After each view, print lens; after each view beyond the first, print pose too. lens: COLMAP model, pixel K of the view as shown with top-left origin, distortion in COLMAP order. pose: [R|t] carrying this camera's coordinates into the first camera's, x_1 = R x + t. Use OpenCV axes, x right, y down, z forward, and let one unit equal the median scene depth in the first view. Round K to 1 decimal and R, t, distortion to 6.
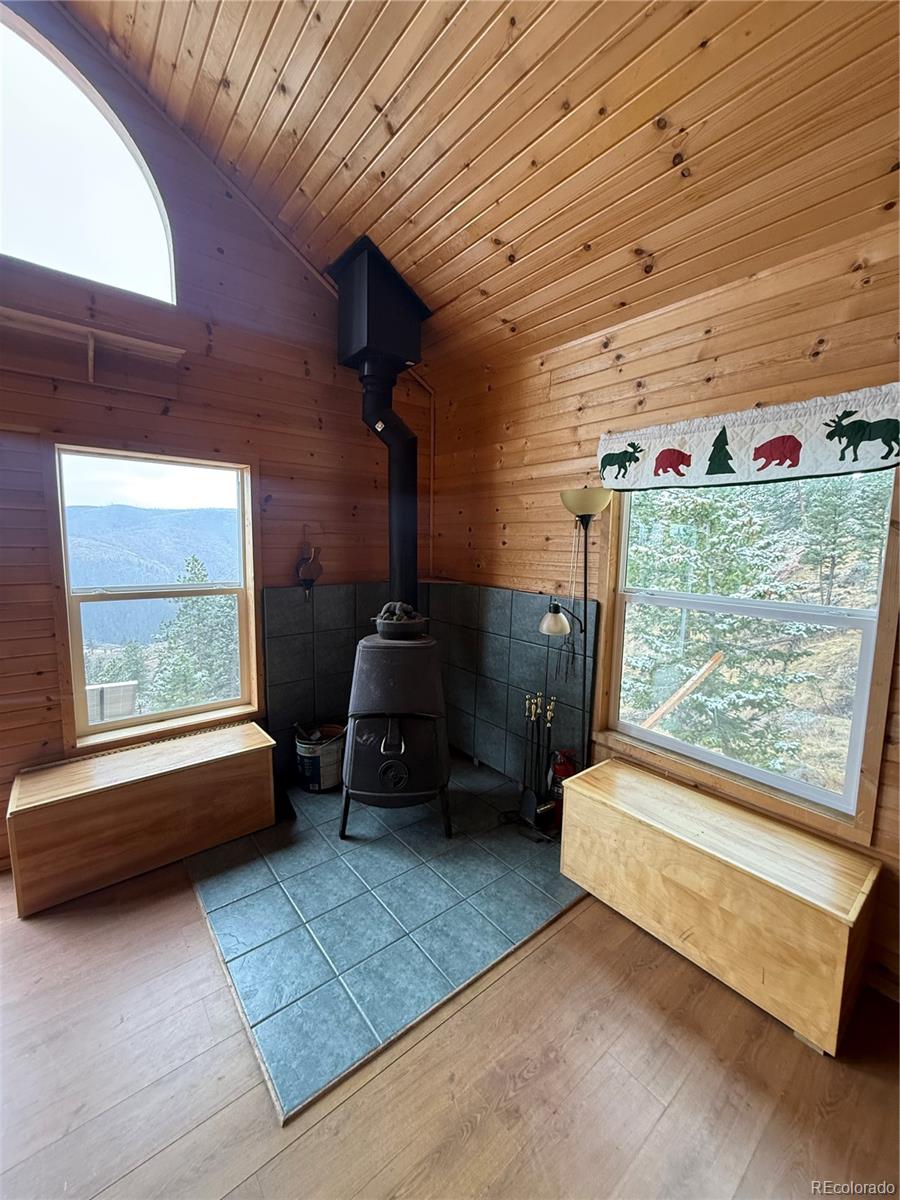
lens RADIAL K [[475.1, 0, 449.4], [0, 475.1, 596.7], [0, 0, 1]] dist [-0.003847, 0.000601]
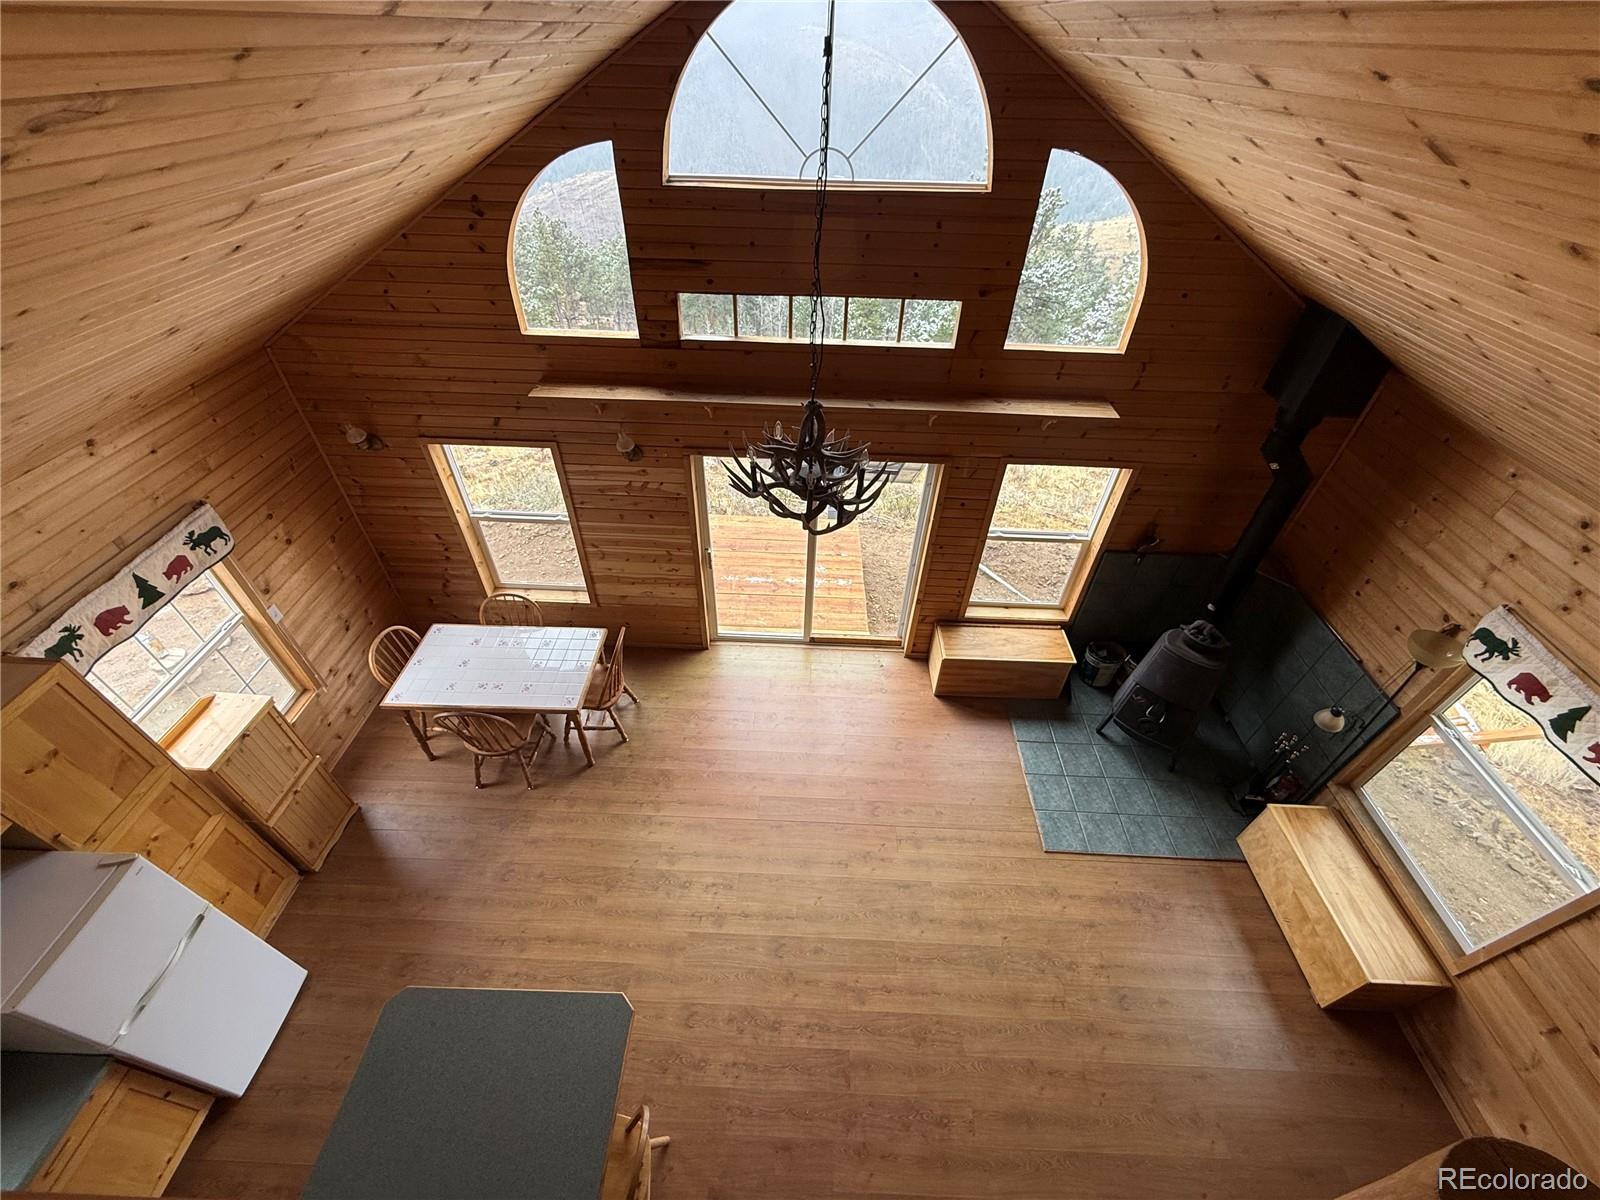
lens RADIAL K [[633.5, 0, 793.7], [0, 633.5, 598.9], [0, 0, 1]] dist [-0.003847, 0.000601]
pose [[0.750098, 0.437736, -0.495722, -0.152461], [-0.078661, 0.803321, 0.590329, -1.073116], [0.656632, -0.403811, 0.637002, -0.859510]]
